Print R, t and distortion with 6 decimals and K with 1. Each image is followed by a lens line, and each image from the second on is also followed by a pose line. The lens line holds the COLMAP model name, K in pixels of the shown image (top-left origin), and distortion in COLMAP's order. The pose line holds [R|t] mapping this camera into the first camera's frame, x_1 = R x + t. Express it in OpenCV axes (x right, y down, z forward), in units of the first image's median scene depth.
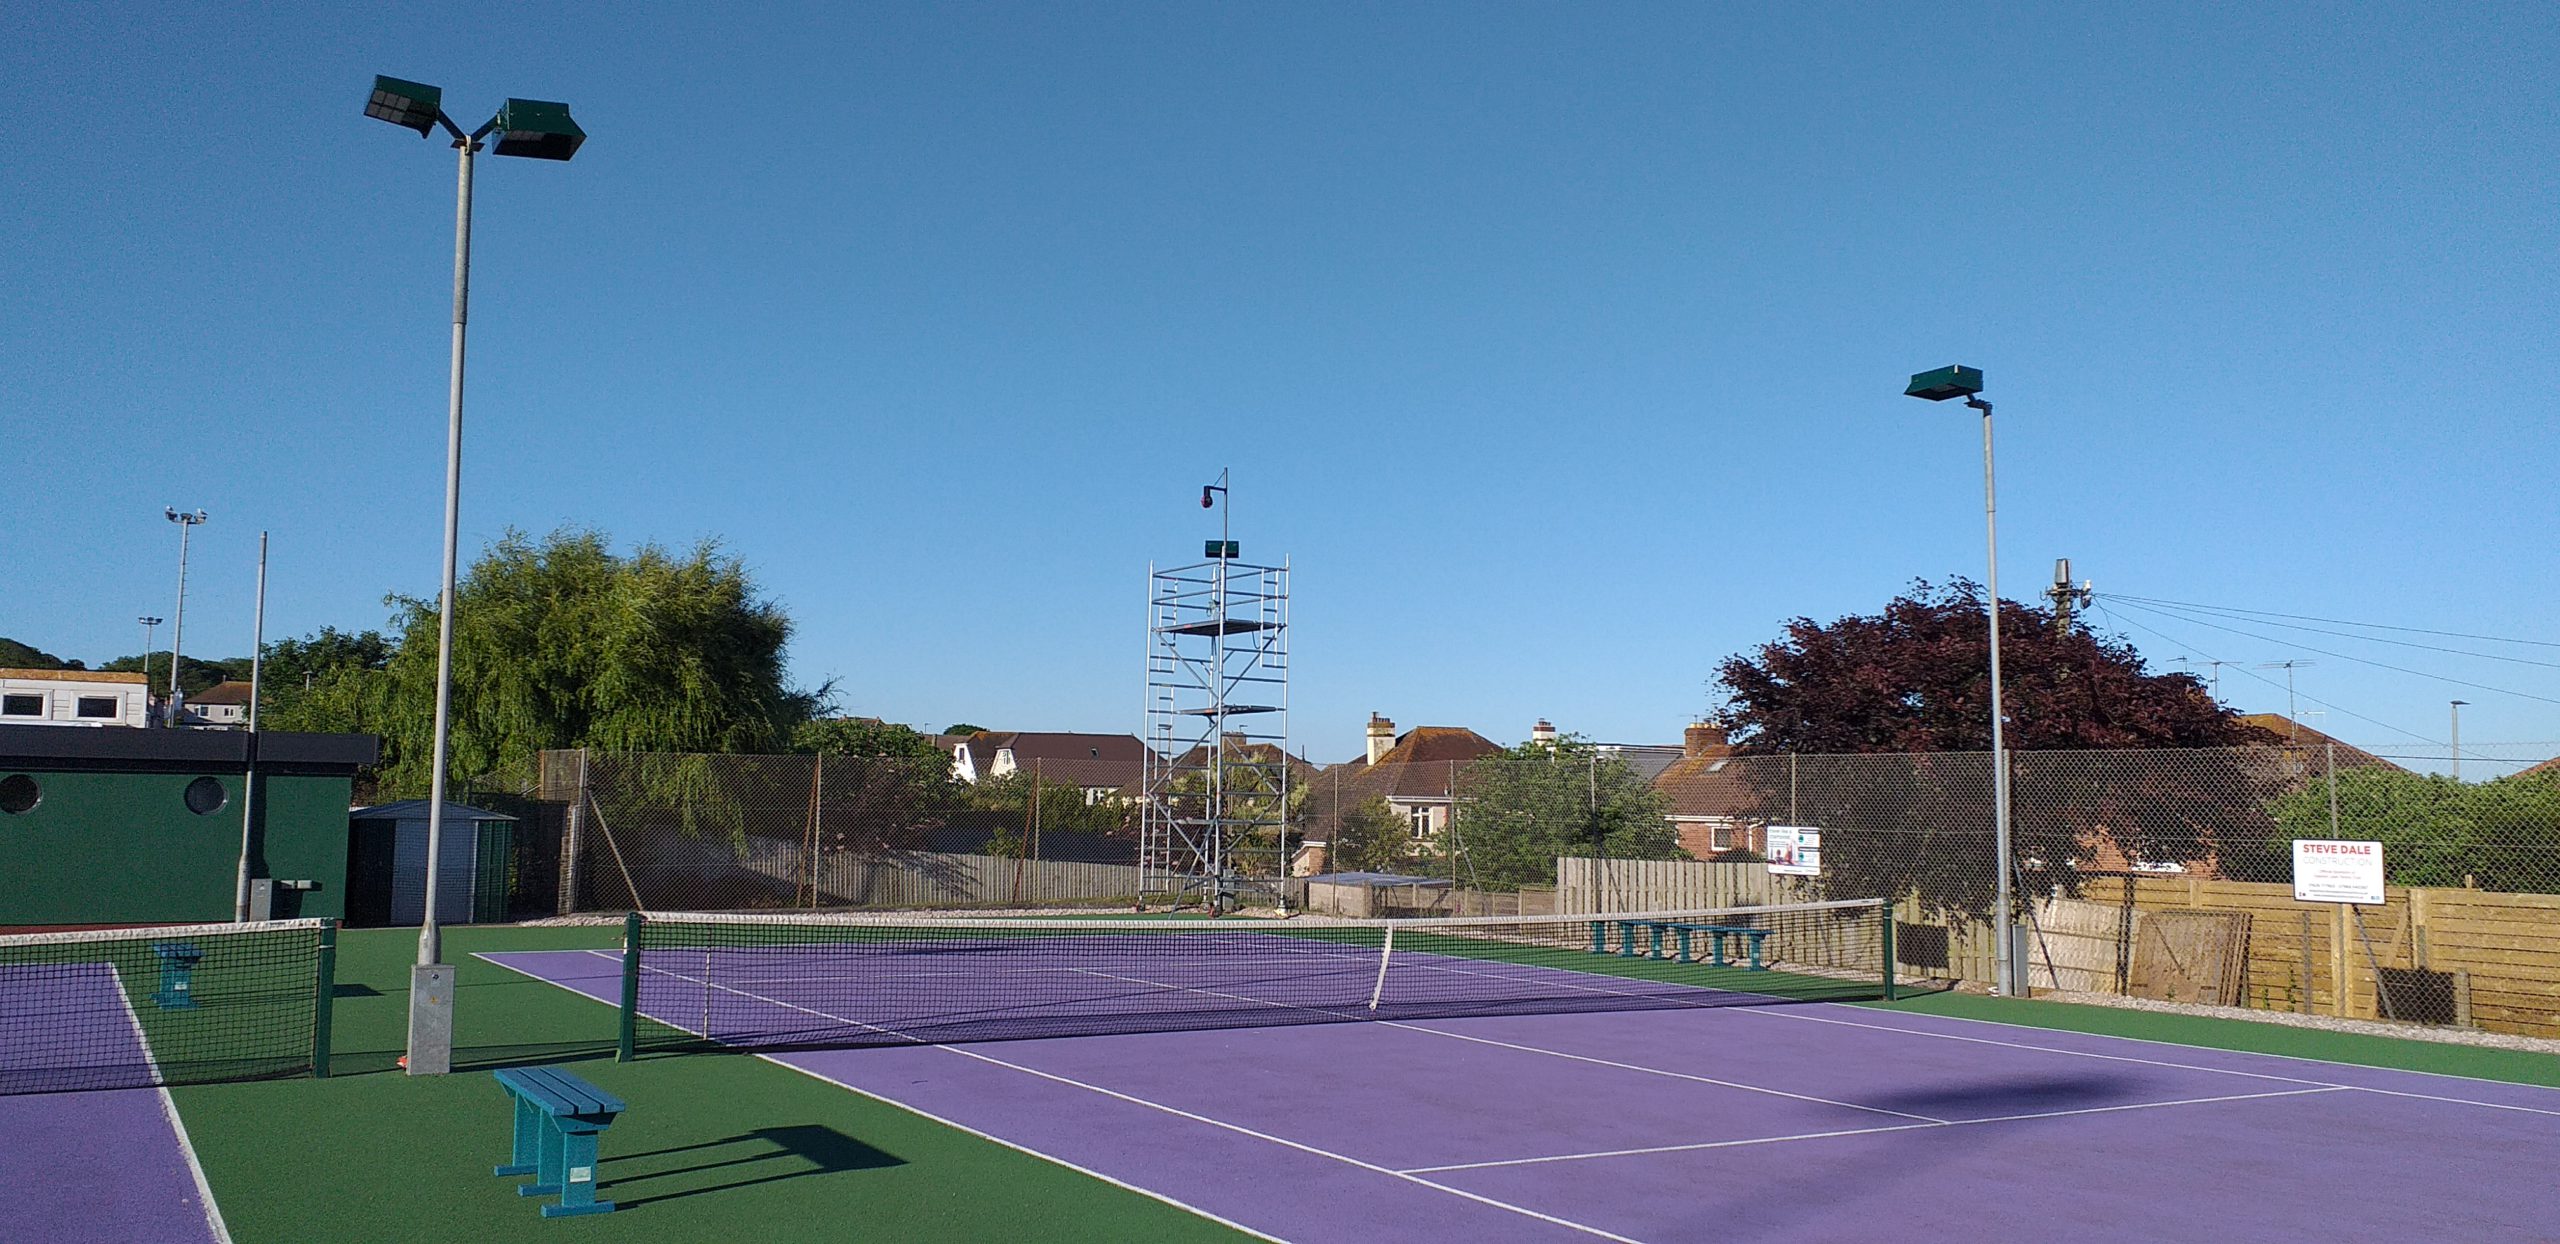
lens RADIAL K [[2112.8, 0, 1242.2], [0, 2112.8, 628.8], [0, 0, 1]] dist [0.239673, -0.917223]
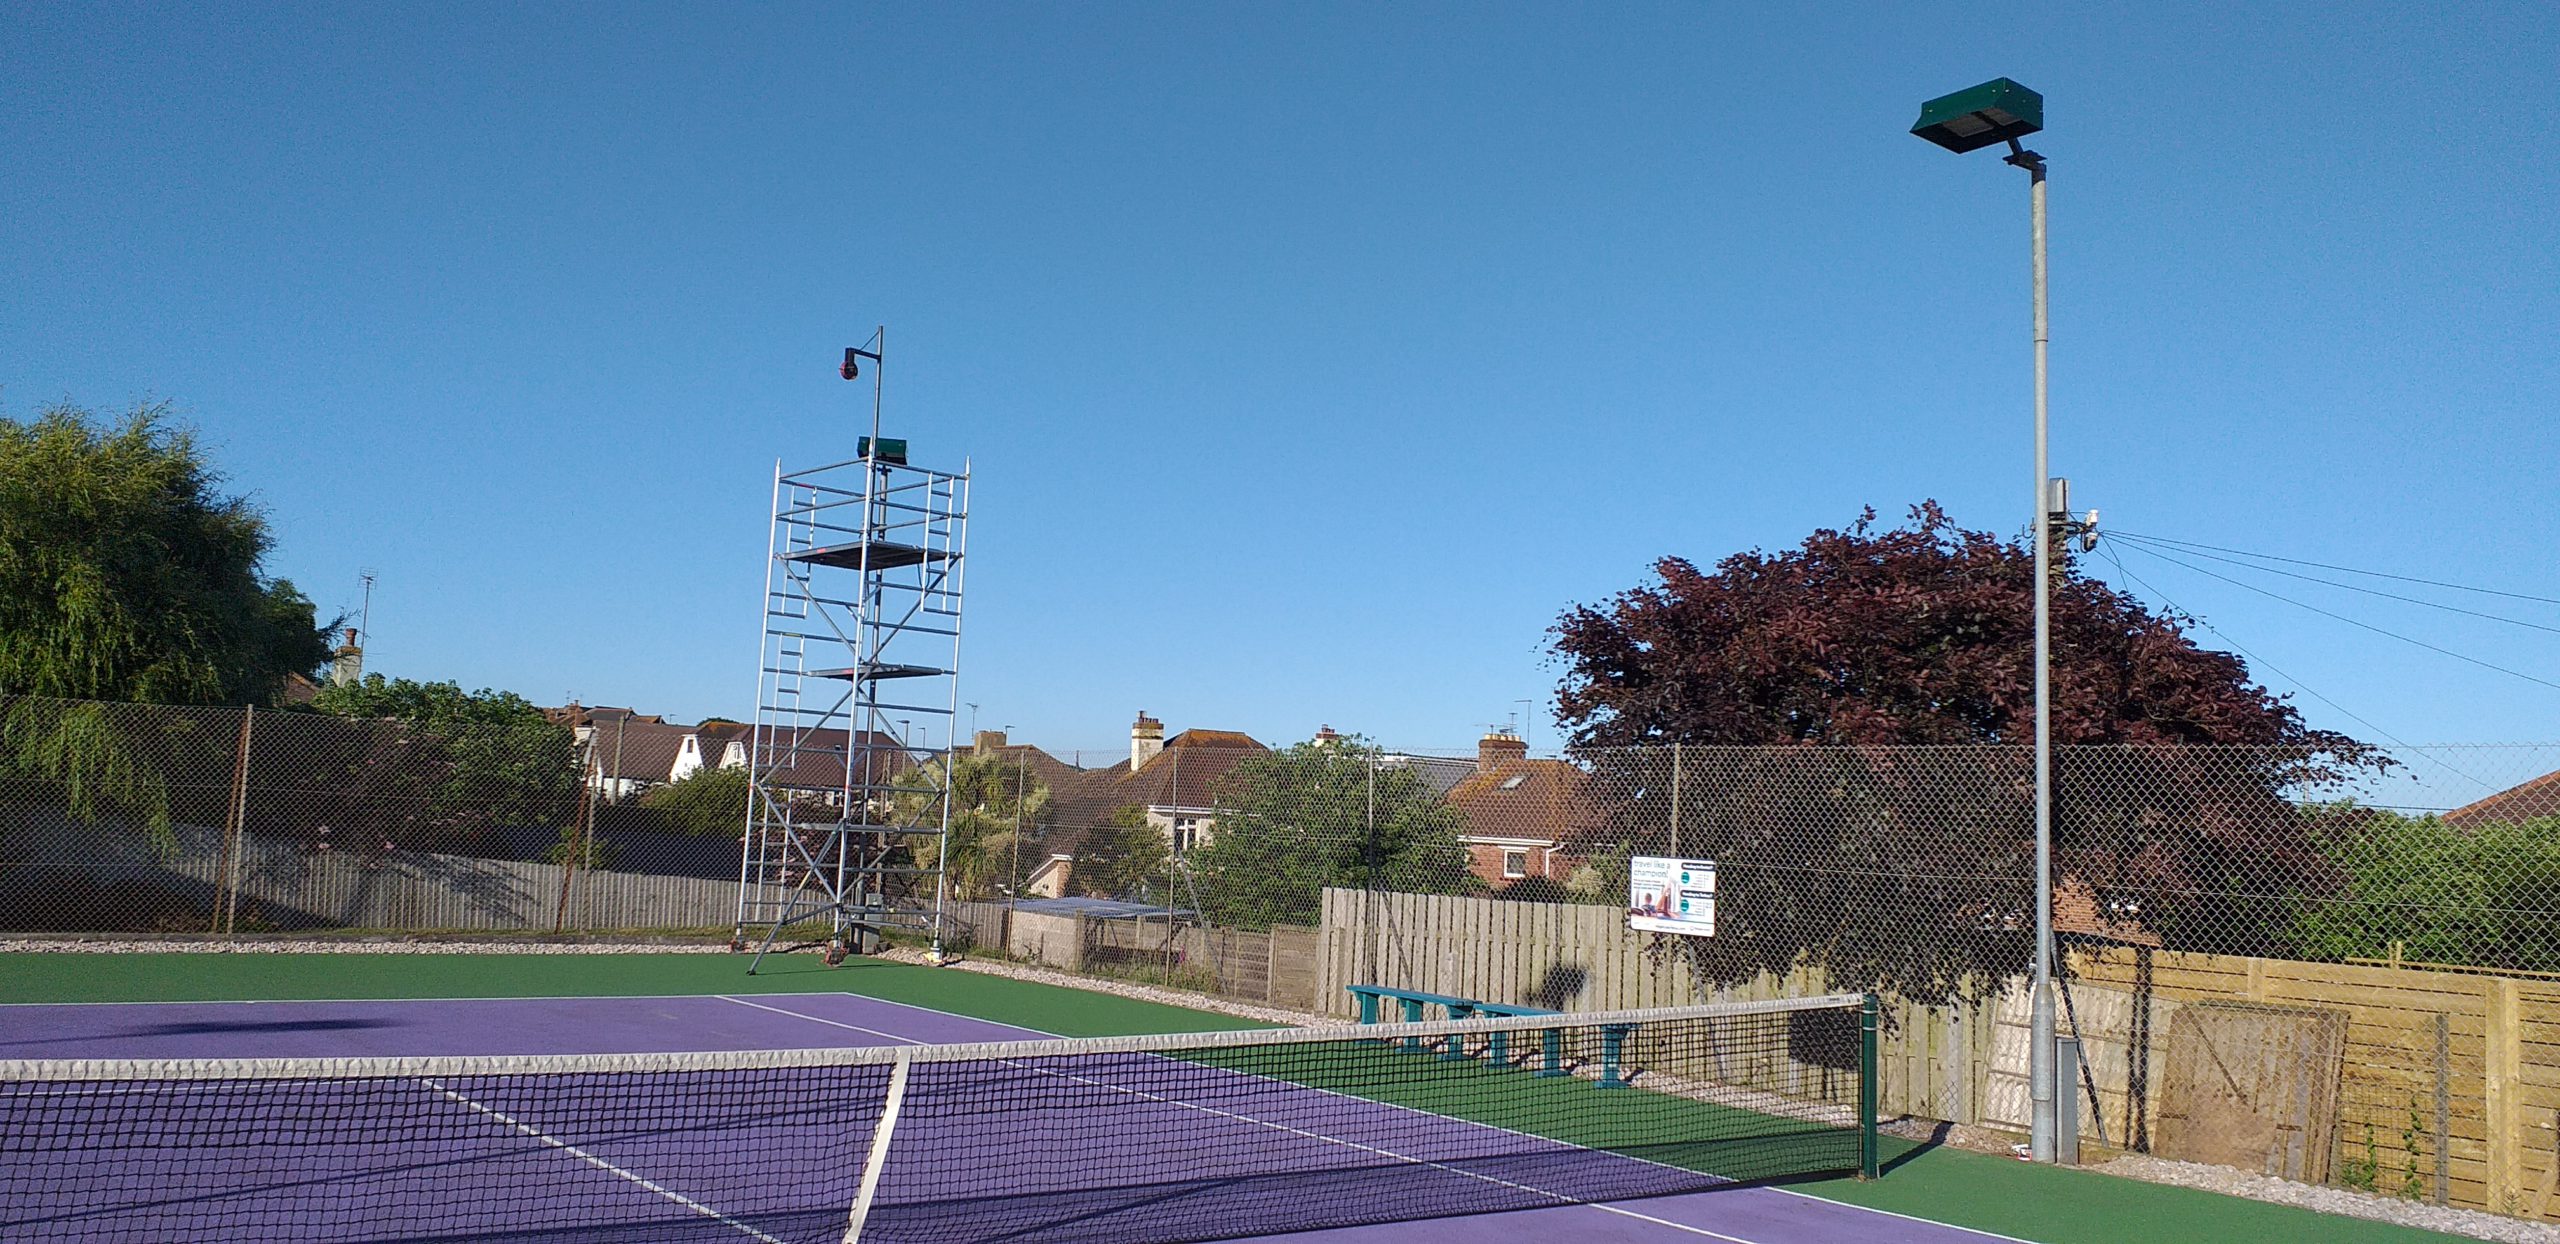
lens RADIAL K [[2188.7, 0, 1280.0], [0, 2188.7, 622.0], [0, 0, 1]] dist [0.137125, -0.414258]
pose [[0.992574, 0.042212, 0.114080, 0.043989], [-0.041560, 0.999103, -0.008089, 0.022410], [-0.114319, 0.003287, 0.993439, 0.250588]]
